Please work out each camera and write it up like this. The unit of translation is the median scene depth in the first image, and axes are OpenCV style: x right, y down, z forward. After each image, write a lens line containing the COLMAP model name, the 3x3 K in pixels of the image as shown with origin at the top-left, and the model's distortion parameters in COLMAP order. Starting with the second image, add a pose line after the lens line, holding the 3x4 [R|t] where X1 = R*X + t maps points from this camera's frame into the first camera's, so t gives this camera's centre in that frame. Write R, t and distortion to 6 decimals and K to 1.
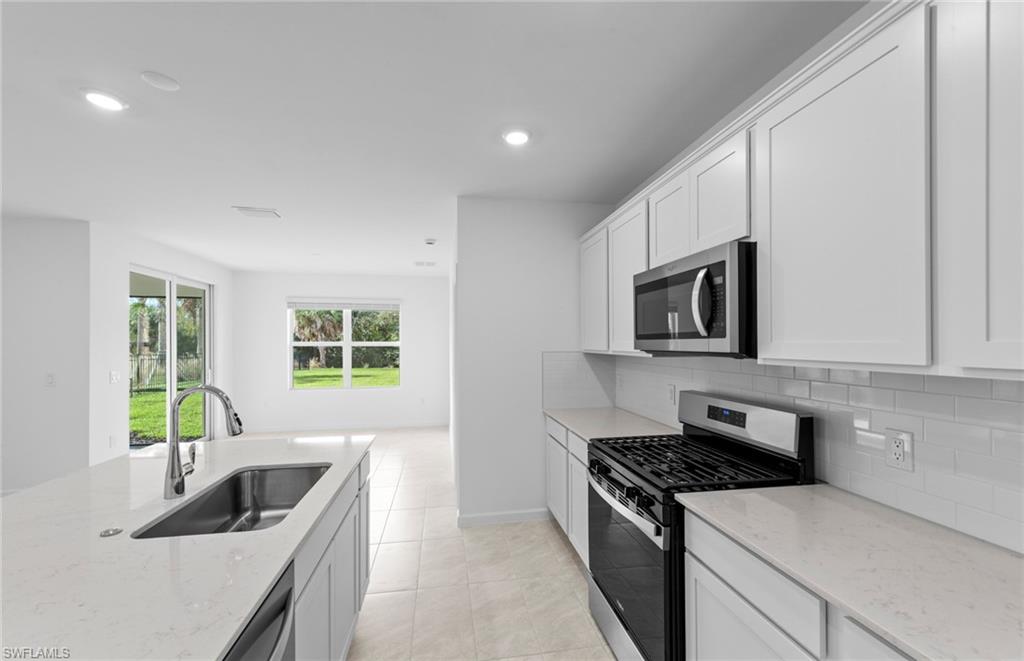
lens RADIAL K [[408.6, 0, 511.1], [0, 408.6, 346.1], [0, 0, 1]] dist [0.001400, 0.000111]
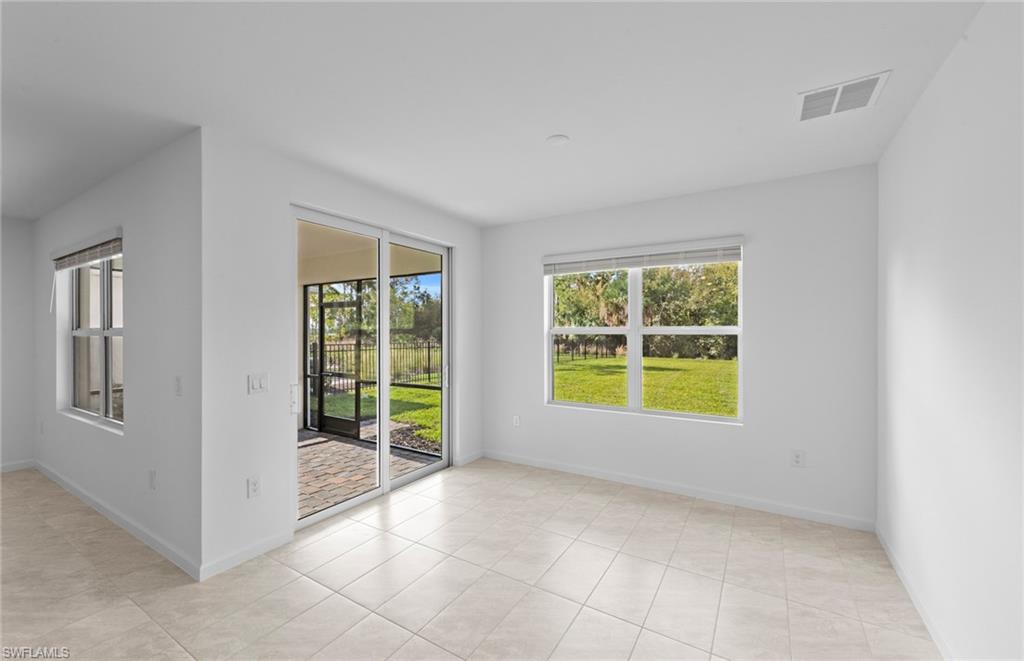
lens RADIAL K [[407.9, 0, 515.2], [0, 407.9, 331.1], [0, 0, 1]] dist [0.002328, 0.000088]
pose [[0.753733, -0.001031, -0.657180, -0.182871], [-0.002510, 0.999987, -0.004448, -0.001618], [0.657176, 0.005002, 0.753720, 0.544322]]
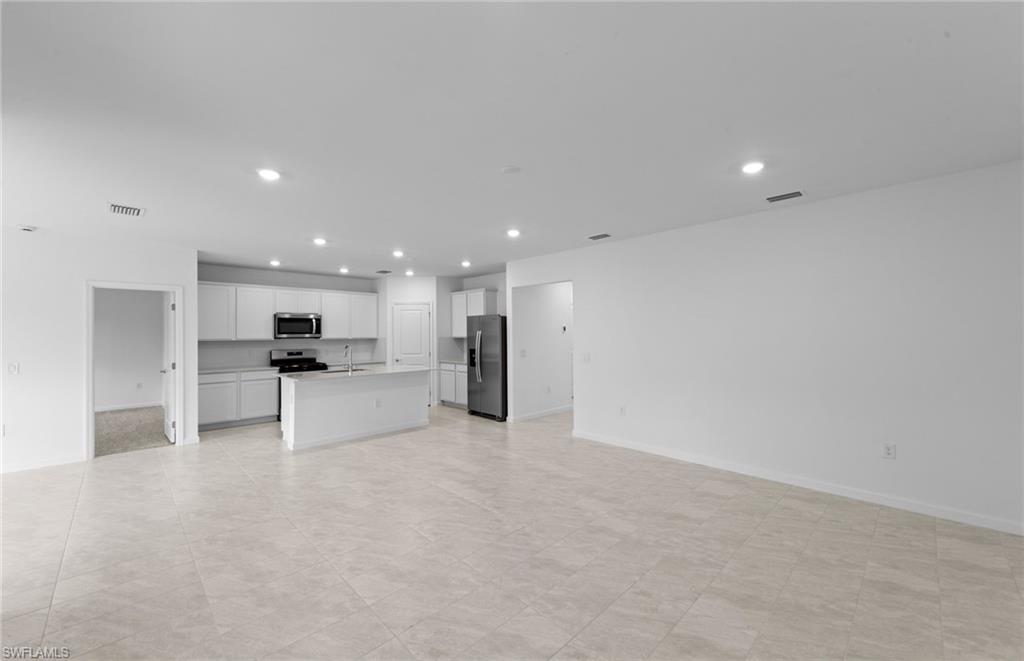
lens RADIAL K [[396.5, 0, 513.0], [0, 396.5, 327.4], [0, 0, 1]] dist [0.003084, -0.000085]
pose [[-0.573313, 0.019610, 0.819102, -1.187913], [0.013907, 0.999802, -0.014203, 0.000218], [-0.819218, 0.003249, -0.573473, 0.459200]]
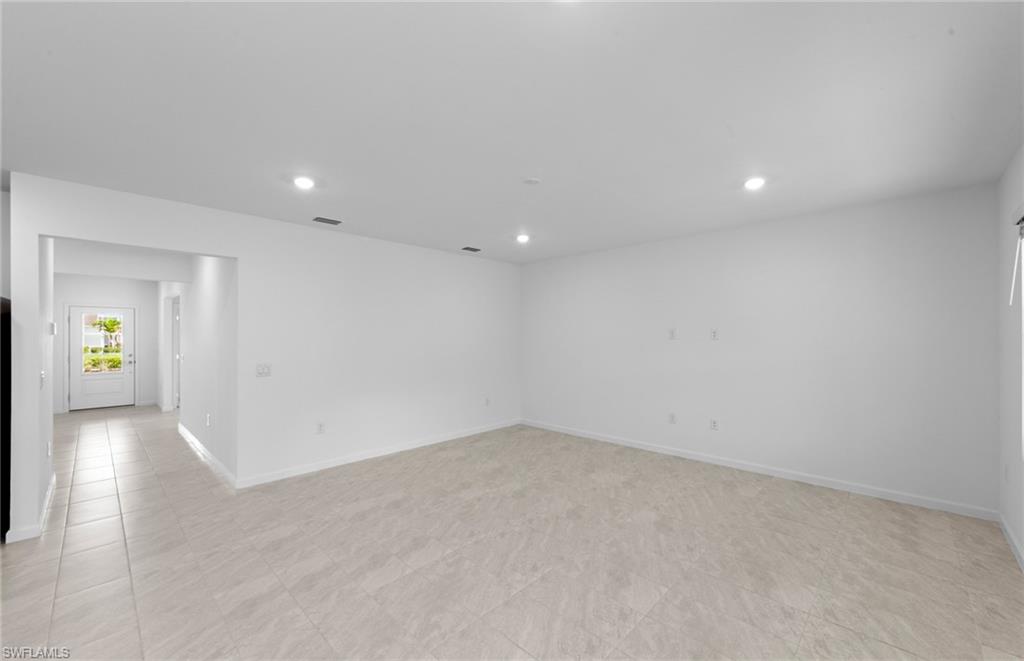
lens RADIAL K [[400.6, 0, 511.2], [0, 400.6, 333.7], [0, 0, 1]] dist [0.008149, -0.000113]
pose [[-0.805262, -0.000608, -0.592919, -0.496327], [0.000121, 0.999999, -0.001190, -0.001744], [0.592920, -0.001030, -0.805261, 0.578117]]
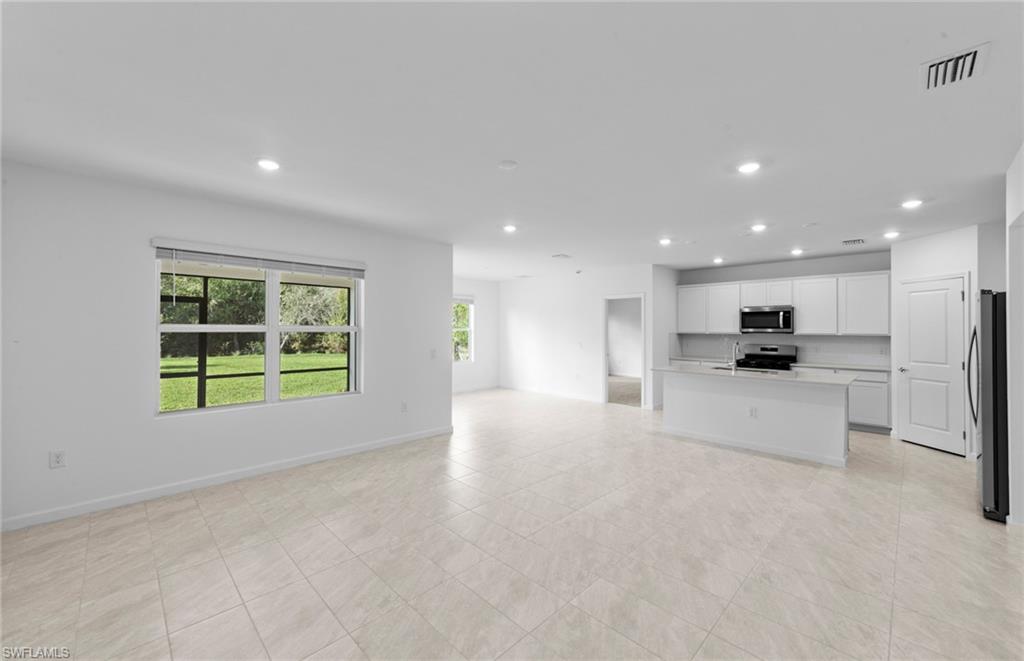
lens RADIAL K [[396.5, 0, 513.0], [0, 396.5, 327.4], [0, 0, 1]] dist [0.003084, -0.000085]
pose [[0.815070, 0.006883, 0.579322, -1.069156], [-0.000986, 0.999944, -0.010493, 0.003328], [-0.579362, 0.007981, 0.815031, -0.180111]]
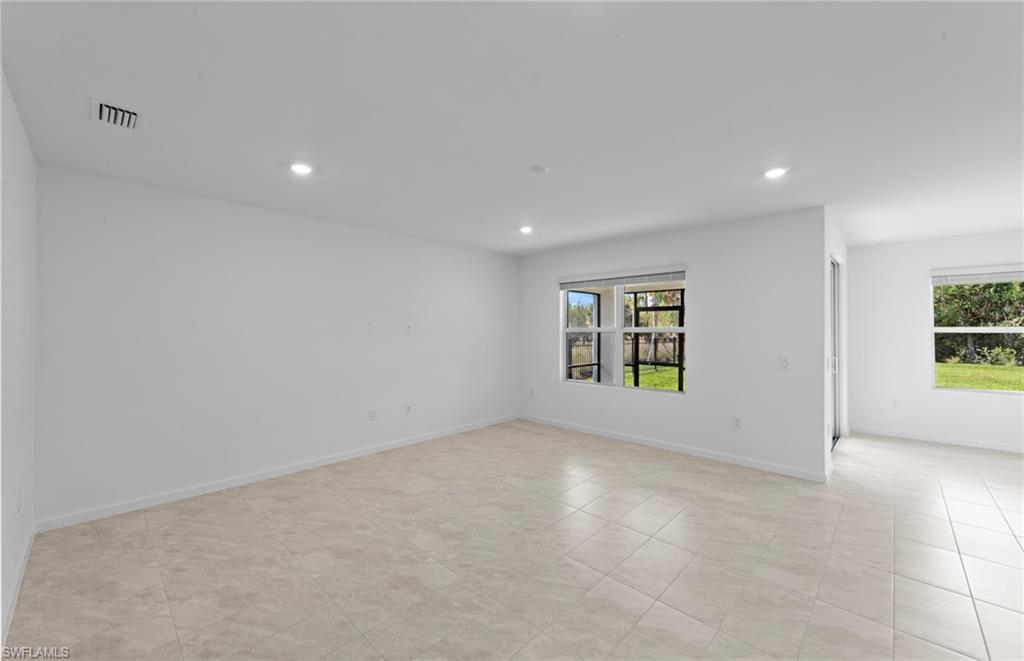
lens RADIAL K [[396.5, 0, 513.0], [0, 396.5, 327.4], [0, 0, 1]] dist [0.003084, -0.000085]
pose [[0.598691, -0.002344, -0.800976, -0.455330], [-0.006288, 0.999951, -0.007627, 0.000991], [0.800955, 0.009602, 0.598647, -0.108679]]
